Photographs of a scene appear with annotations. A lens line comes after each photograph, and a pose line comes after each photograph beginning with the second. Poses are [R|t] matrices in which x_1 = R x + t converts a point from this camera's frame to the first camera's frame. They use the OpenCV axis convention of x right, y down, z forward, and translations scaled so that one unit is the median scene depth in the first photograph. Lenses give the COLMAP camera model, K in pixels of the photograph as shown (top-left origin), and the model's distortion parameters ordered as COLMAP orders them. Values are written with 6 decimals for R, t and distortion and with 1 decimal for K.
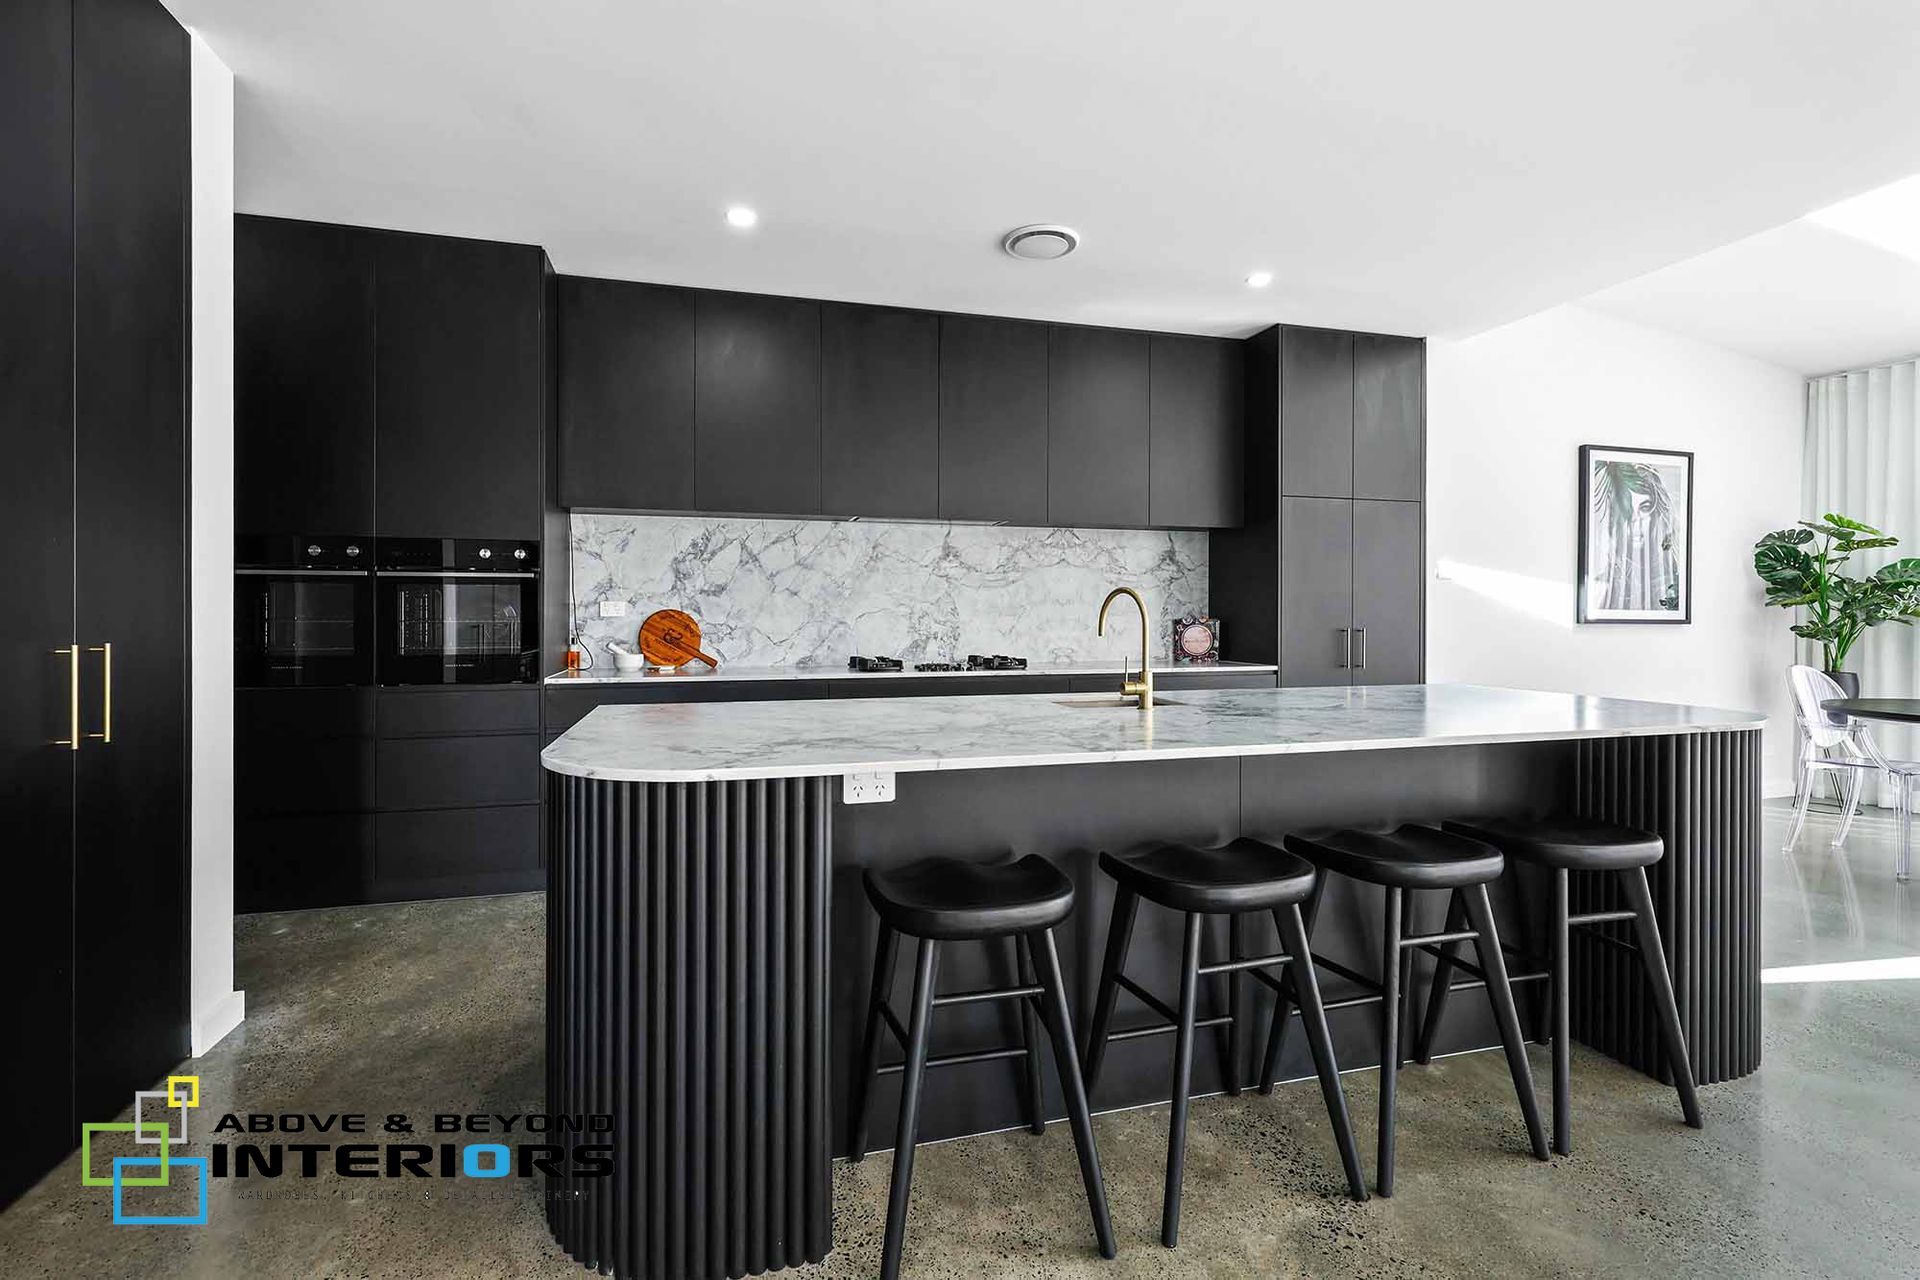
lens RADIAL K [[871.7, 0, 964.8], [0, 871.7, 620.8], [0, 0, 1]] dist [-0.000514, -0.000023]
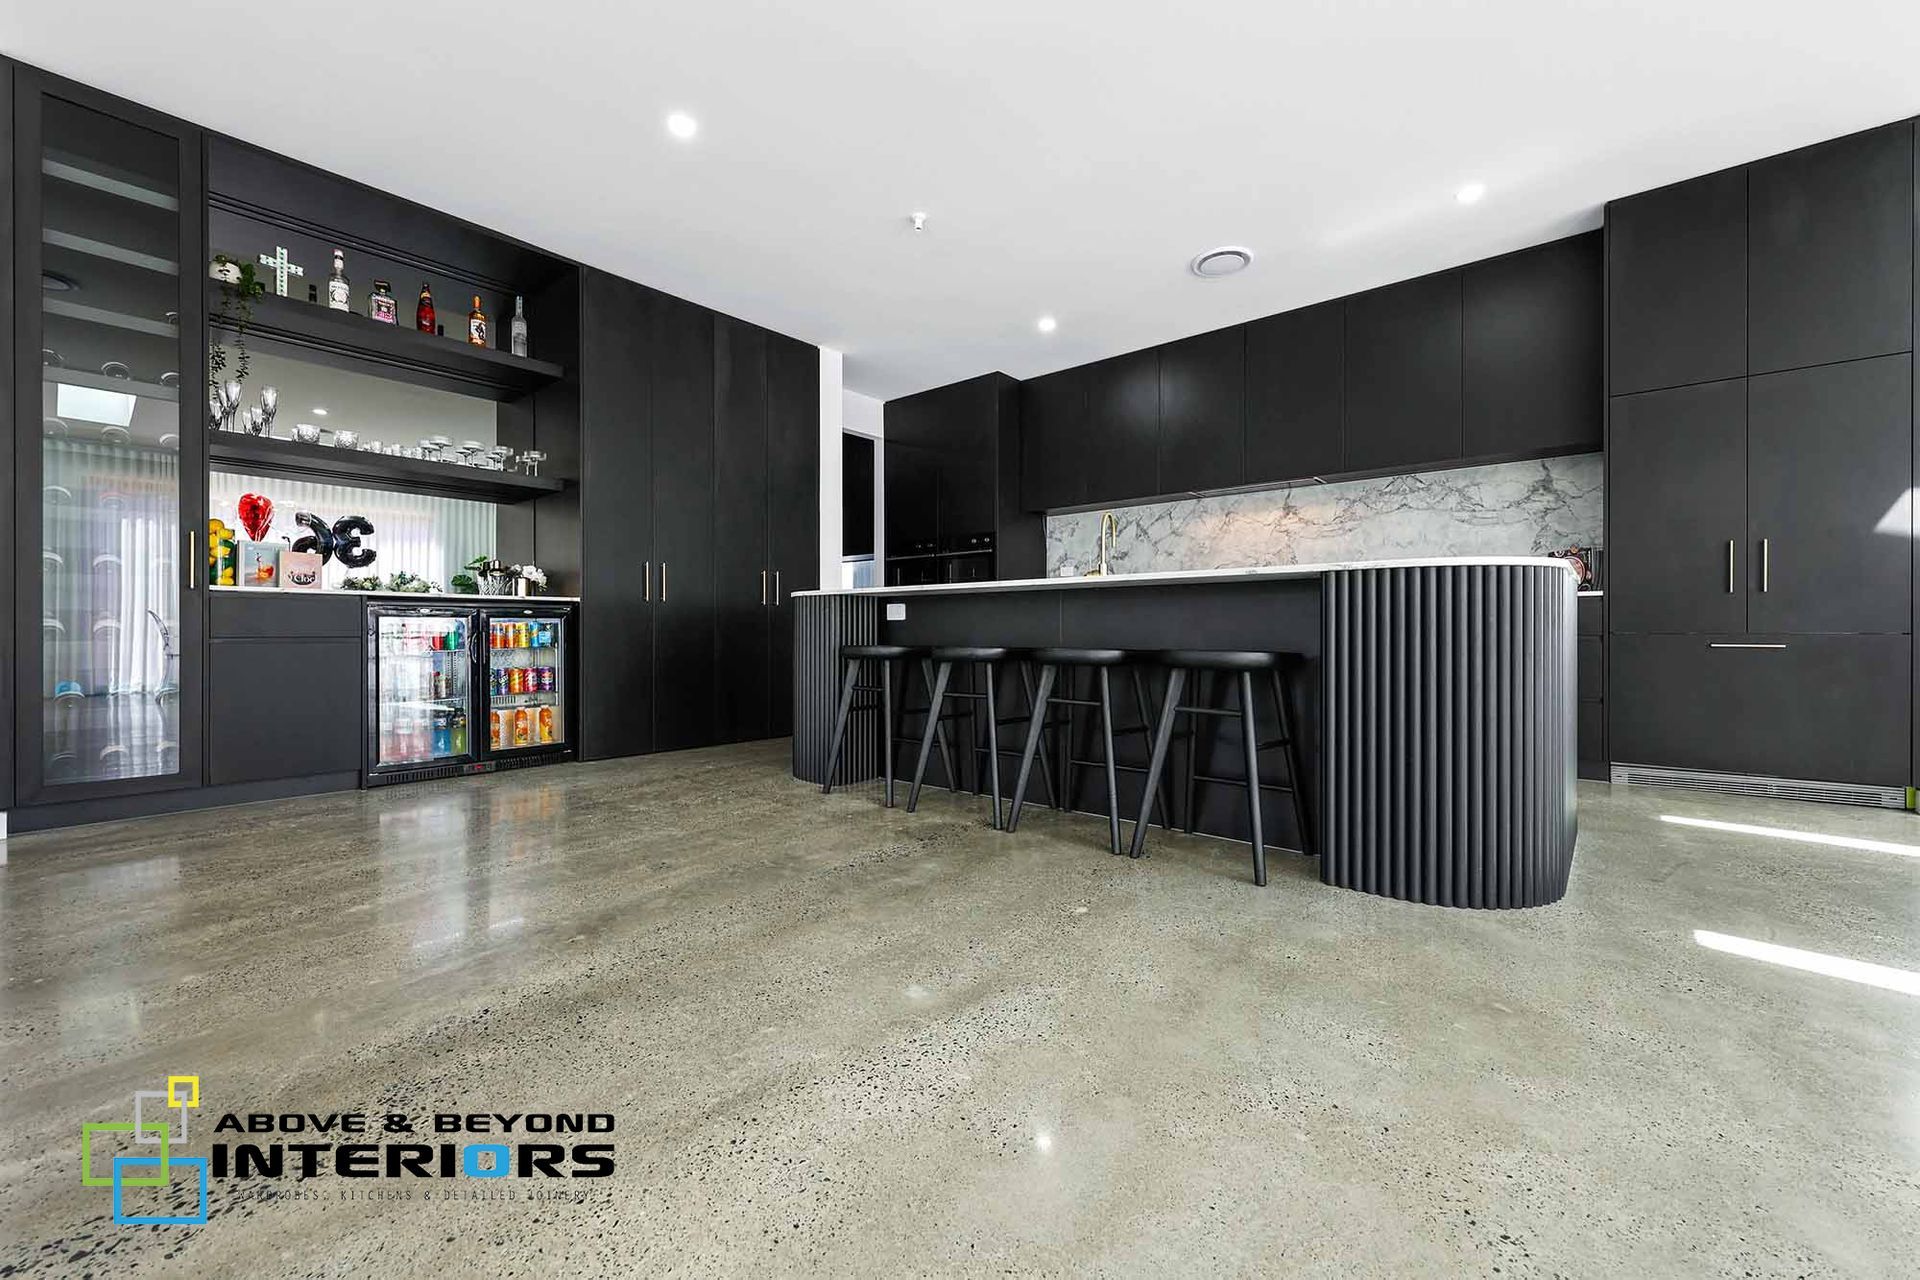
lens RADIAL K [[783.5, 0, 956.2], [0, 783.5, 635.3], [0, 0, 1]] dist [0.003339, -0.000687]
pose [[0.550480, 0.001468, -0.834847, 0.706940], [-0.005713, 0.999982, -0.002008, 0.109084], [0.834829, 0.005875, 0.550478, 0.017869]]
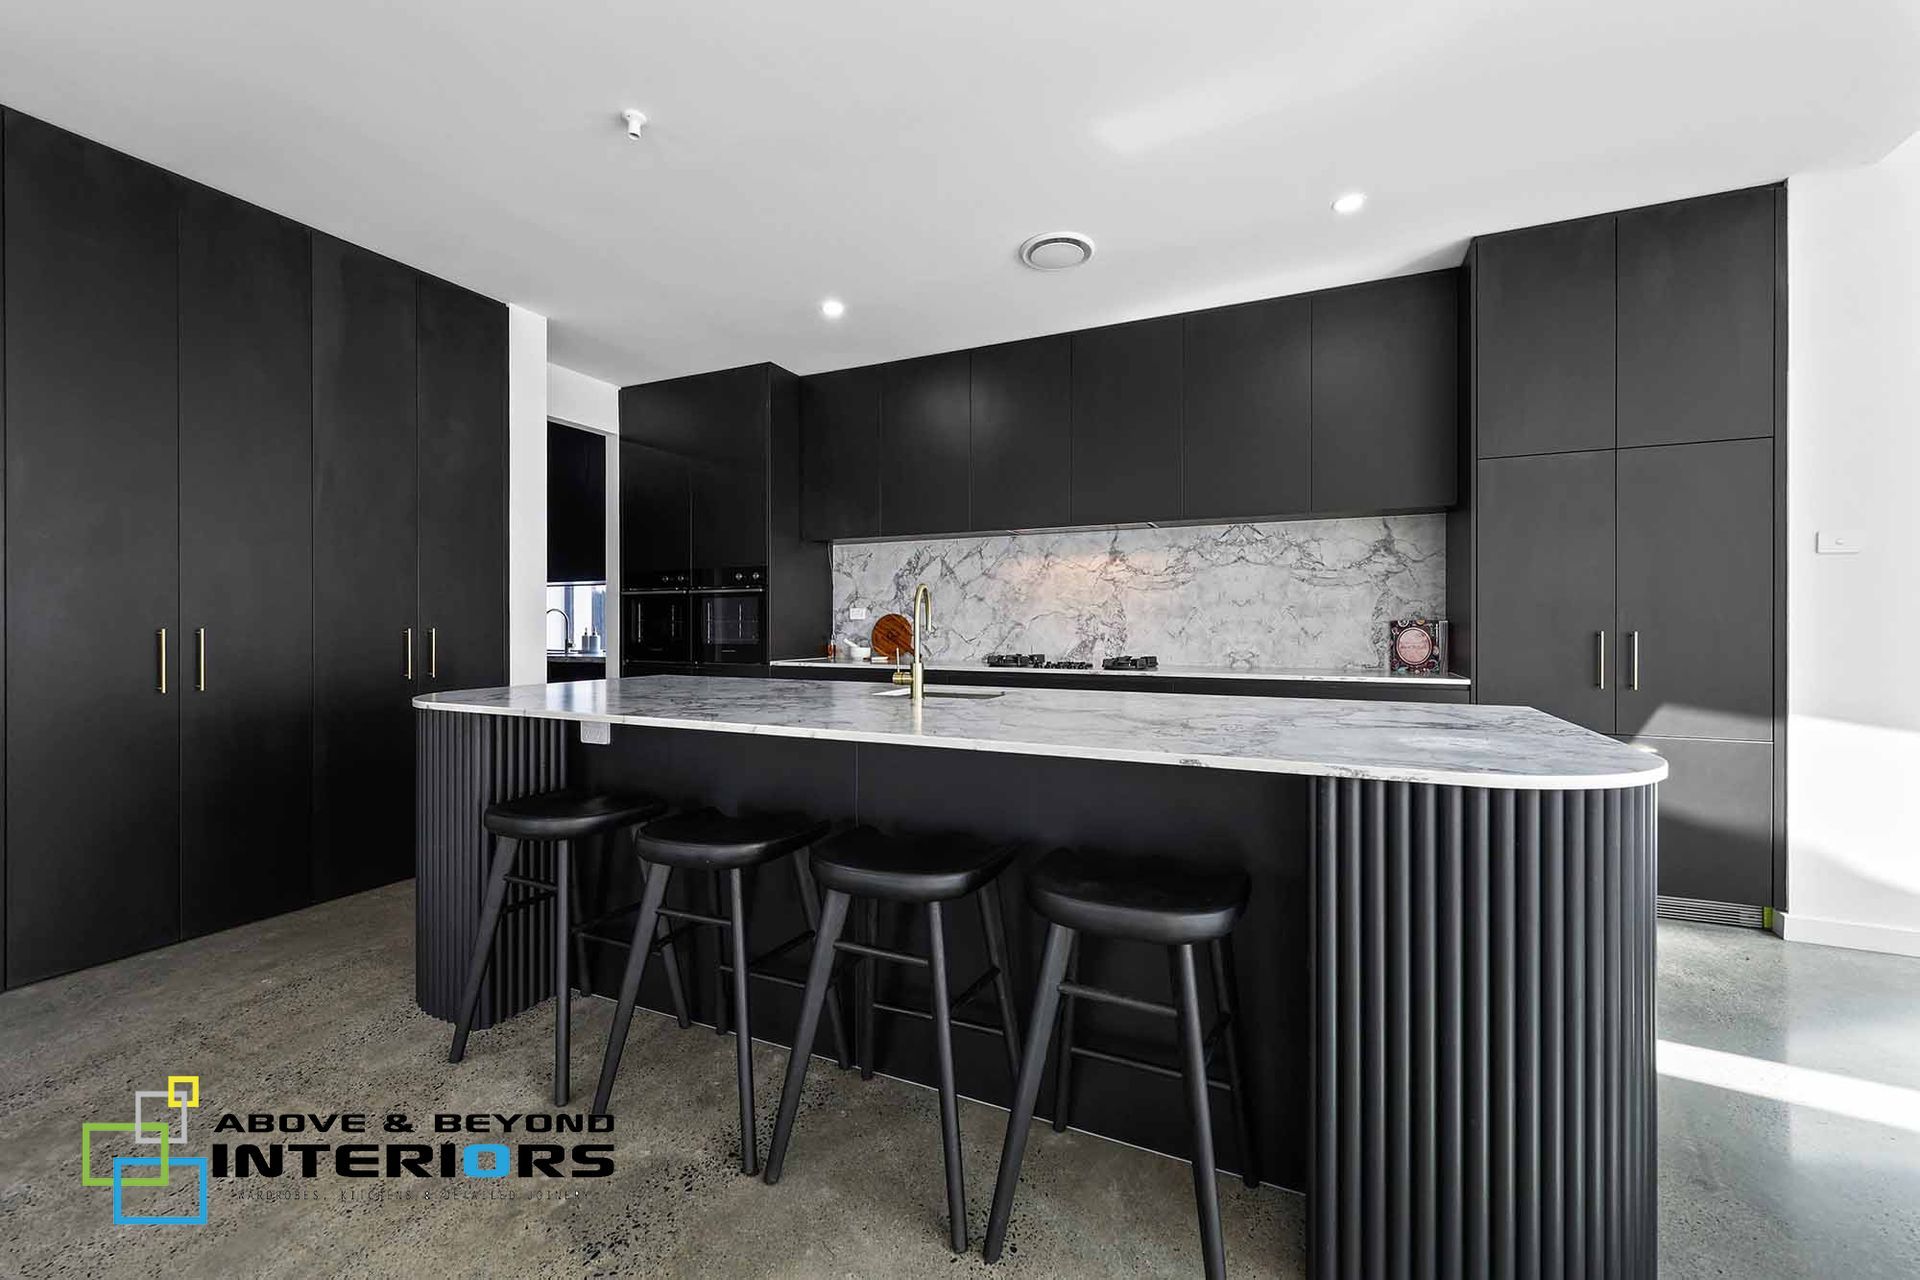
lens RADIAL K [[783.5, 0, 959.3], [0, 783.5, 628.6], [0, 0, 1]] dist [0.003339, -0.000687]
pose [[0.756938, 0.002520, -0.653482, 0.502588], [-0.004619, 0.999988, -0.001495, 0.010433], [0.653470, 0.004150, 0.756941, 0.187255]]
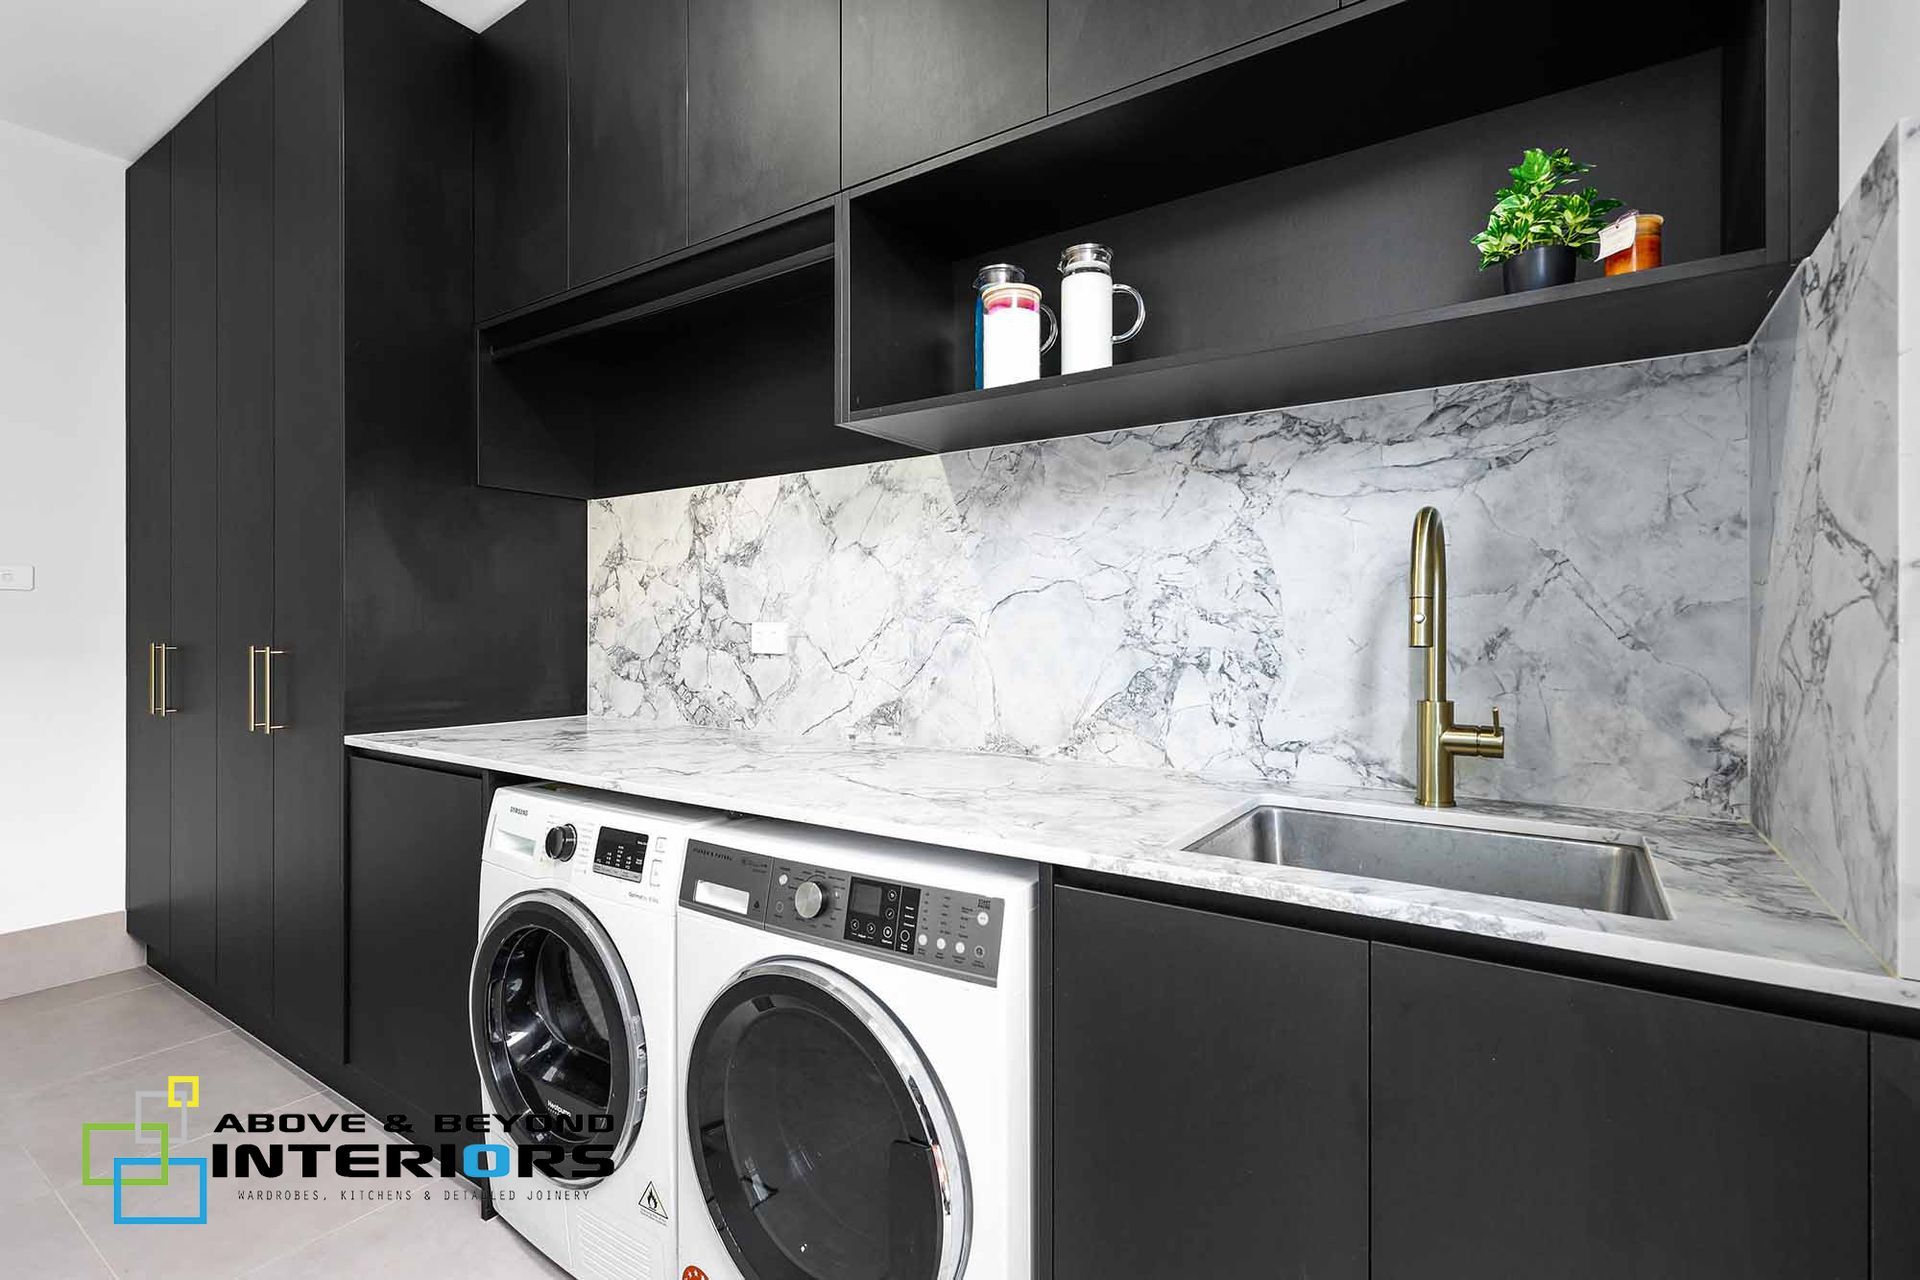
lens RADIAL K [[871.7, 0, 975.3], [0, 871.7, 642.8], [0, 0, 1]] dist [-0.000514, -0.000023]
pose [[0.647233, 0.010976, -0.762213, 0.173233], [-0.006261, 0.999939, 0.009082, 0.009474], [0.762267, -0.001106, 0.647262, 0.805871]]
